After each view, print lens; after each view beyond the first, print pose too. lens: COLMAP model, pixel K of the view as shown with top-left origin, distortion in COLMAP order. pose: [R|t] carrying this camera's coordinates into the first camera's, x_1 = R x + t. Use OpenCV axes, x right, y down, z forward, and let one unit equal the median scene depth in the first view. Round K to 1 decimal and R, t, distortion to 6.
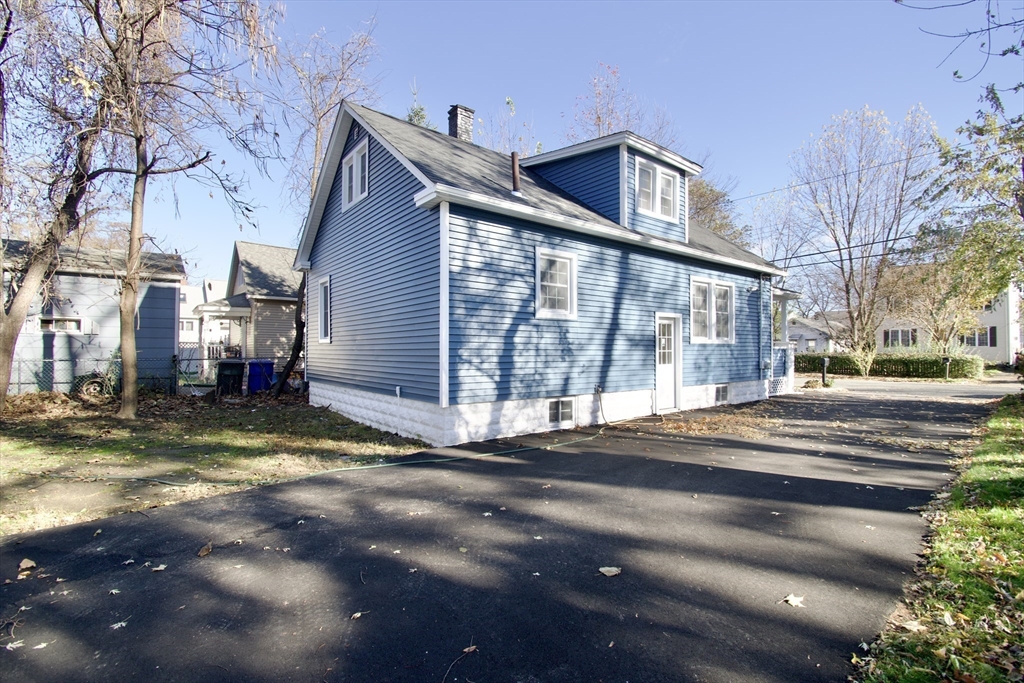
lens RADIAL K [[458.2, 0, 520.2], [0, 458.2, 341.6], [0, 0, 1]] dist [0.023249, -0.026271]
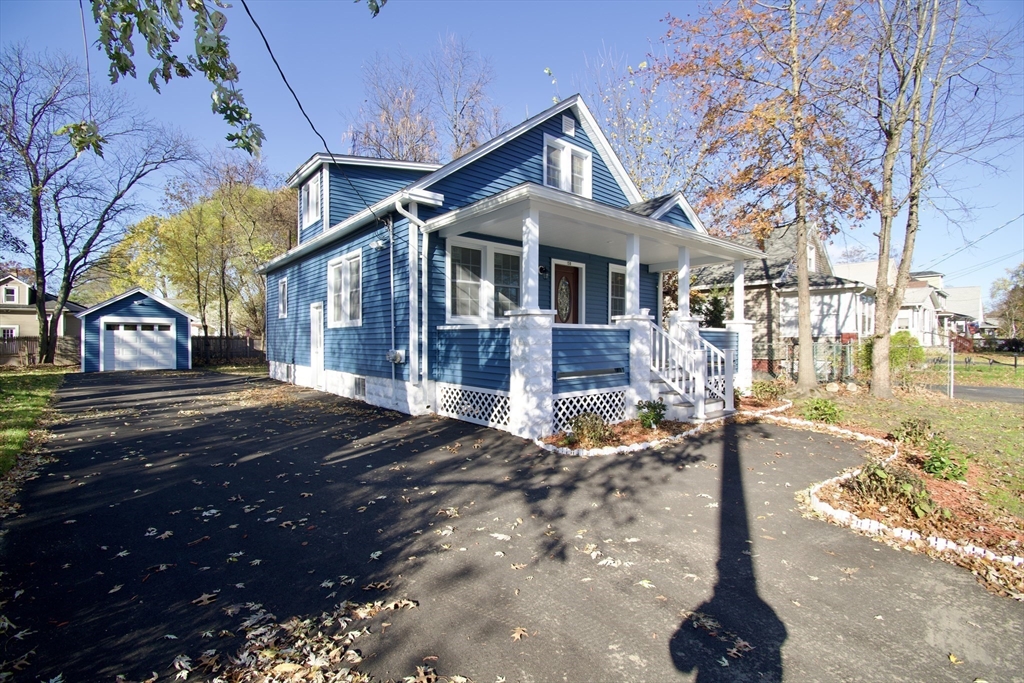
lens RADIAL K [[458.2, 0, 520.2], [0, 458.2, 341.6], [0, 0, 1]] dist [0.023249, -0.026271]
pose [[0.026265, 0.005814, -0.999638, 1.800100], [0.019406, 0.999792, 0.006325, 0.045399], [0.999467, -0.019565, 0.026147, 1.790360]]
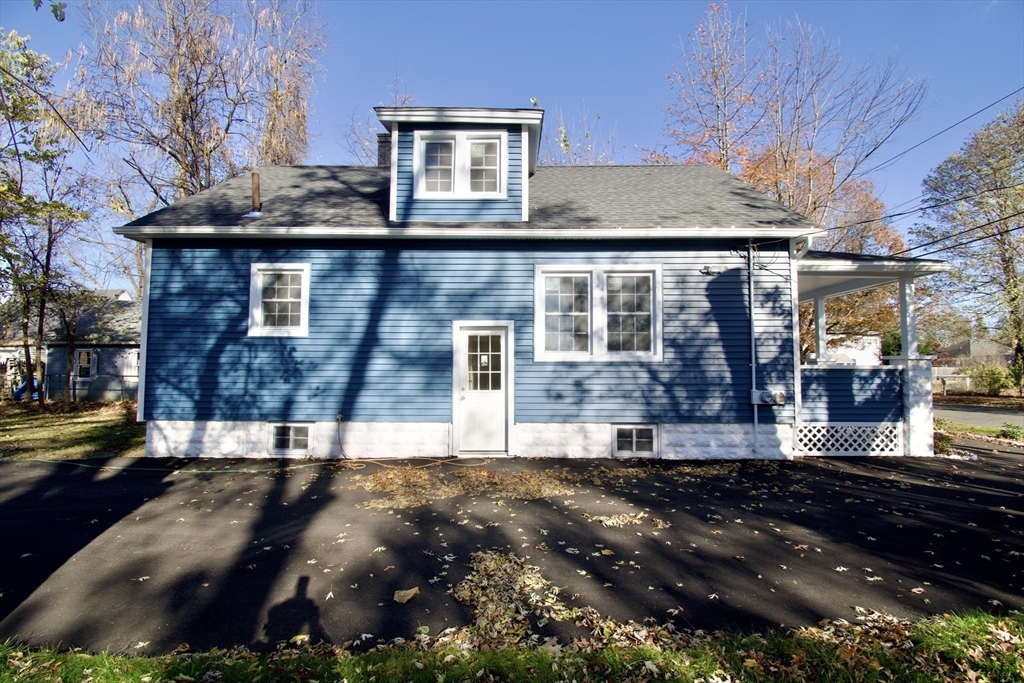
lens RADIAL K [[458.2, 0, 520.2], [0, 458.2, 341.6], [0, 0, 1]] dist [0.023249, -0.026271]
pose [[0.777523, -0.038488, -0.627675, 1.011917], [0.009075, 0.998708, -0.049997, 0.011104], [0.628788, 0.033178, 0.776868, 0.566461]]
